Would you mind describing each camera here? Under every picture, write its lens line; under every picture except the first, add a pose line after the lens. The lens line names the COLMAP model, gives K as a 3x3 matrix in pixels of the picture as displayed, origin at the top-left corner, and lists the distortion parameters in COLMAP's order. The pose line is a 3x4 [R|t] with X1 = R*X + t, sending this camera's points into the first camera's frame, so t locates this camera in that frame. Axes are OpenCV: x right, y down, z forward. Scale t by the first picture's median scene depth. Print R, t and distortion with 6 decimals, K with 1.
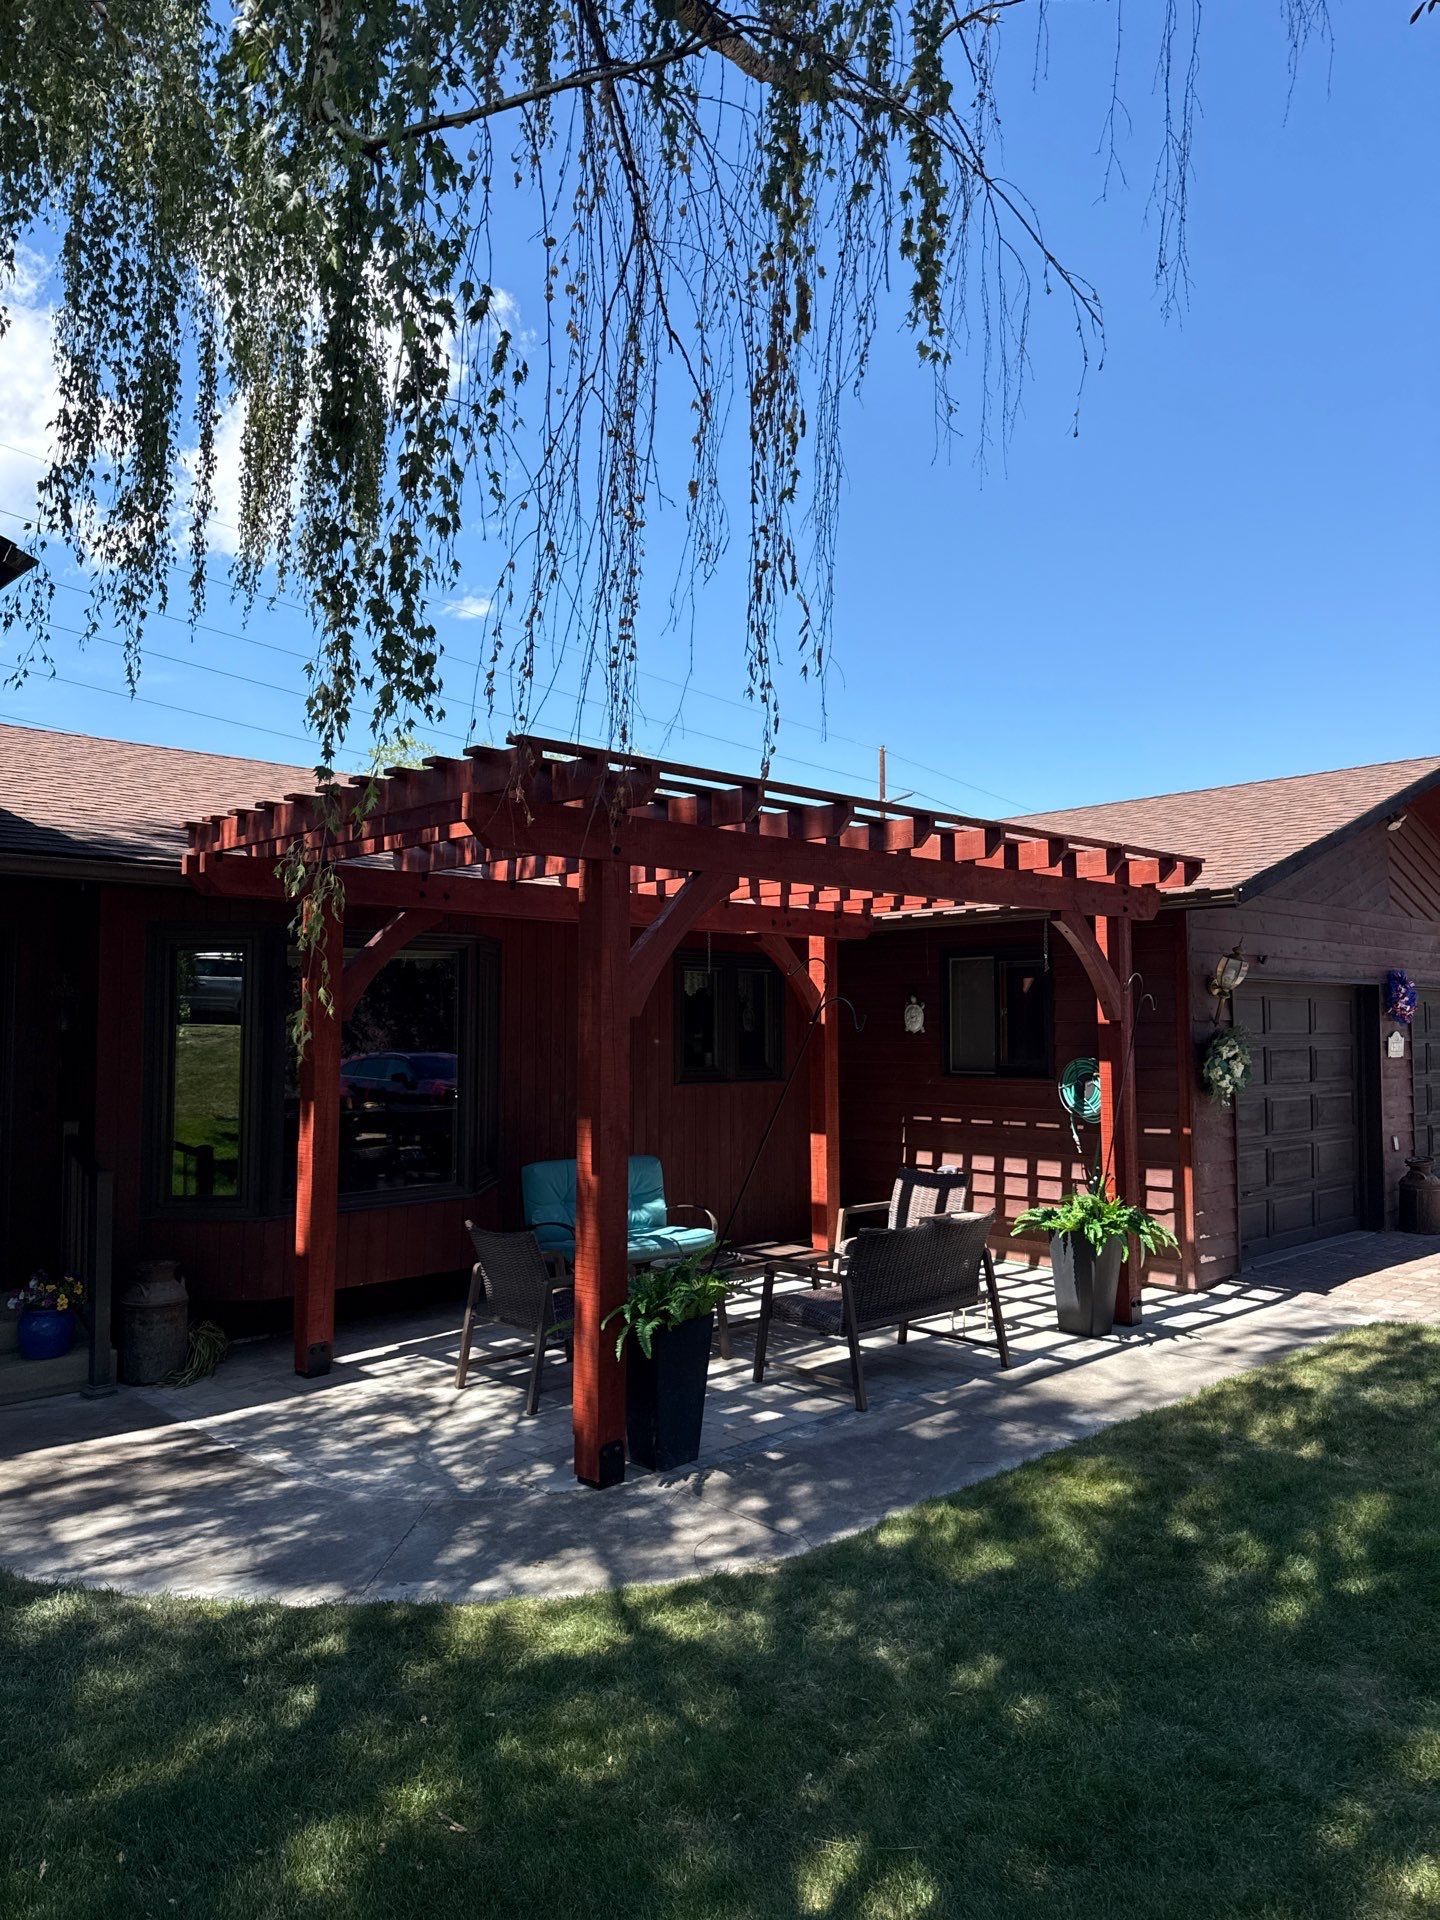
lens RADIAL K [[1366.3, 0, 720.0], [0, 1366.3, 960.0], [0, 0, 1]] dist [0.004049, 0.000881]
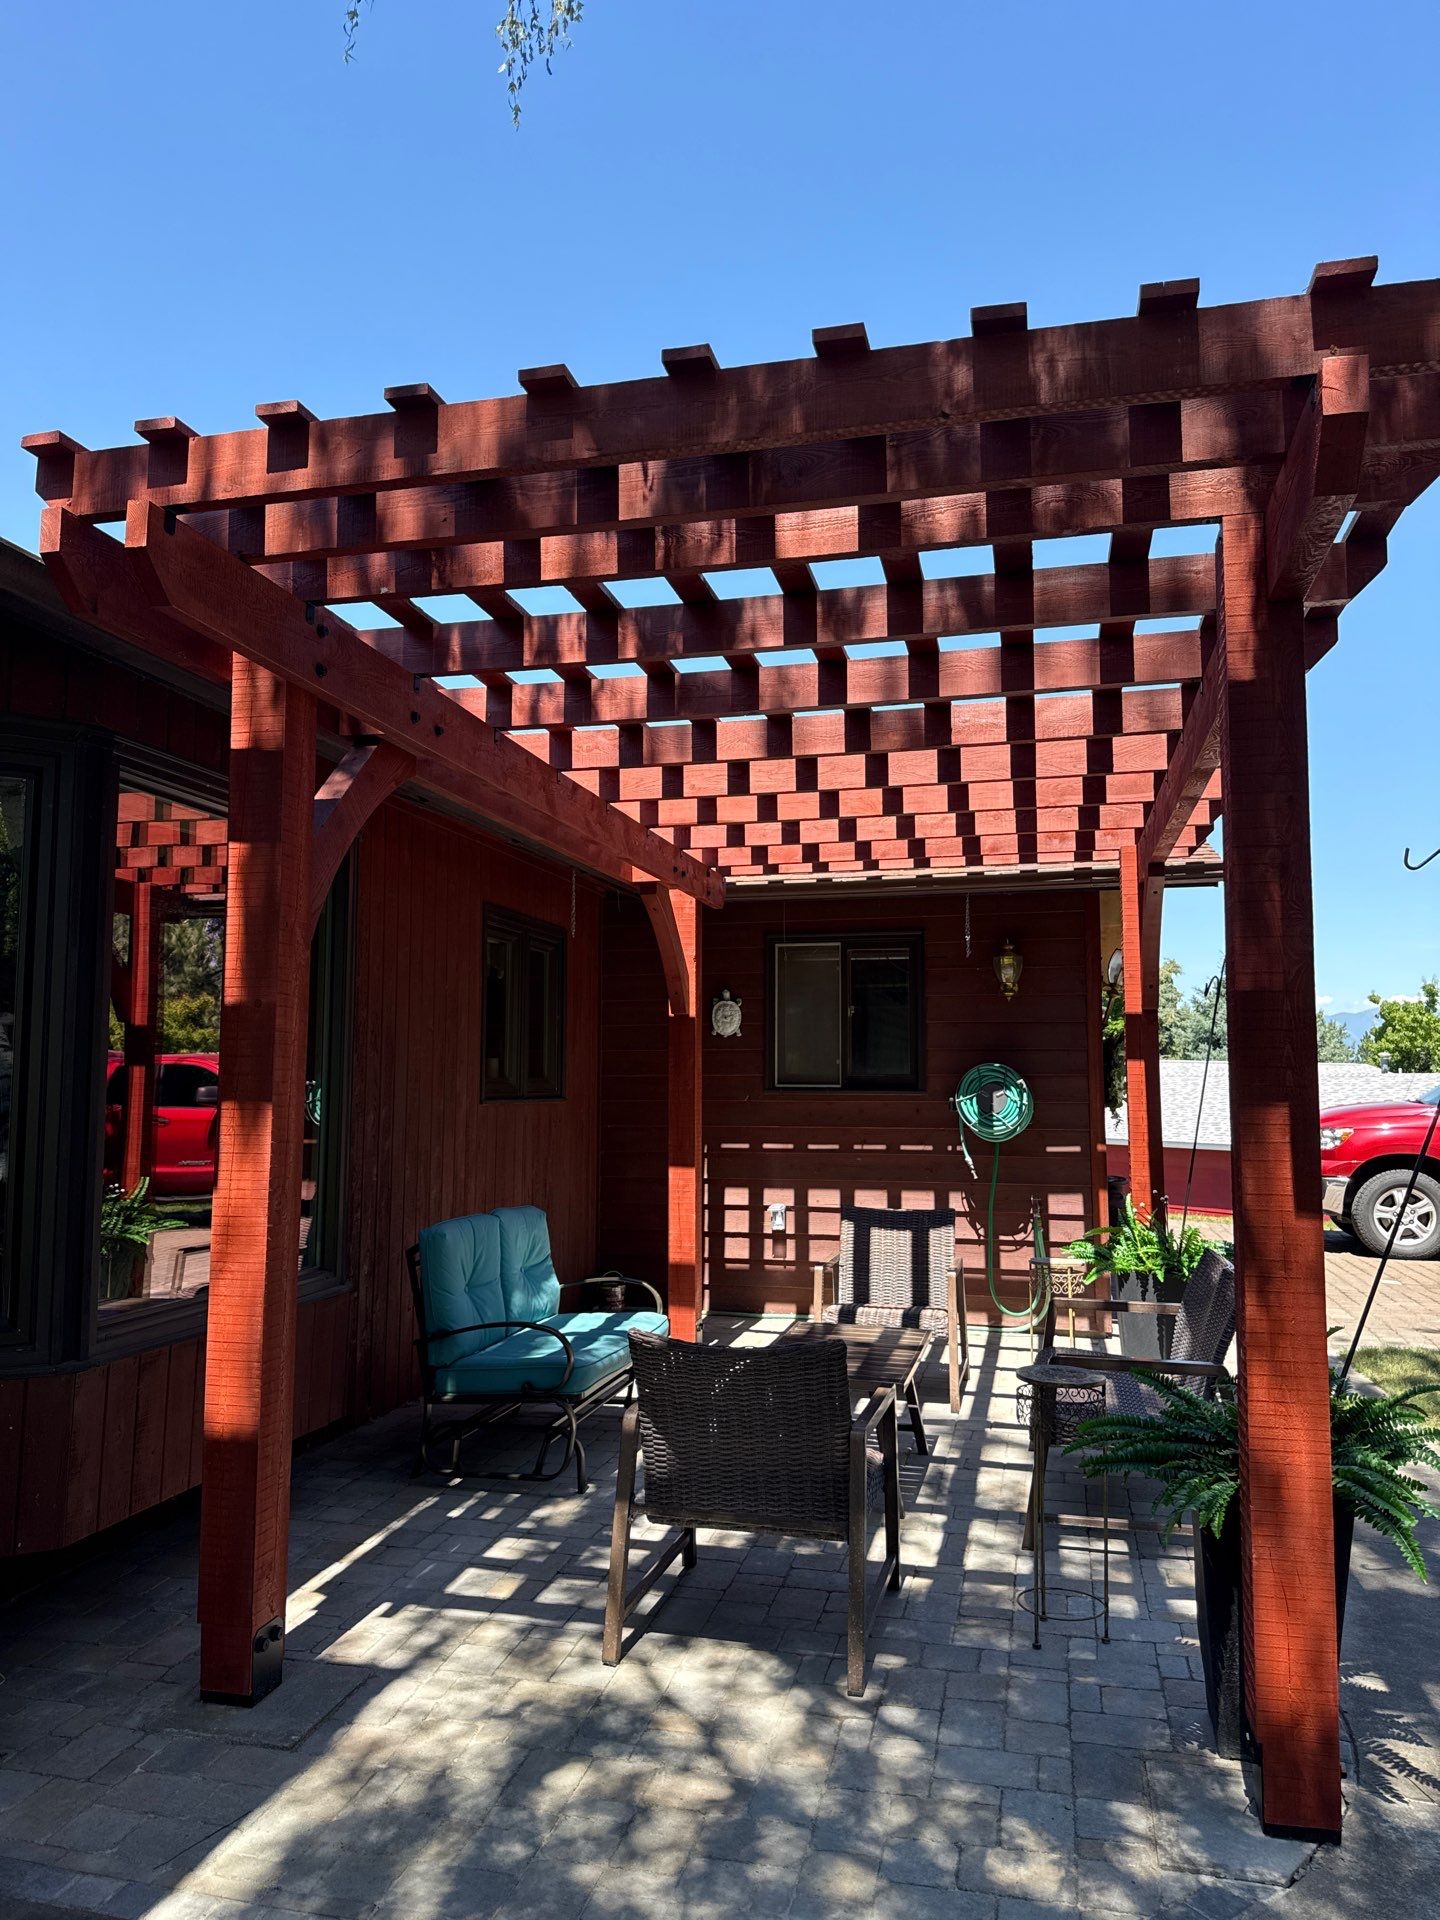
lens RADIAL K [[1366.3, 0, 720.0], [0, 1366.3, 960.0], [0, 0, 1]] dist [0.004049, 0.000881]
pose [[0.851884, 0.046210, 0.521689, -0.309102], [-0.027703, 0.998681, -0.043223, 0.048911], [-0.522998, 0.022368, 0.852040, 0.373852]]
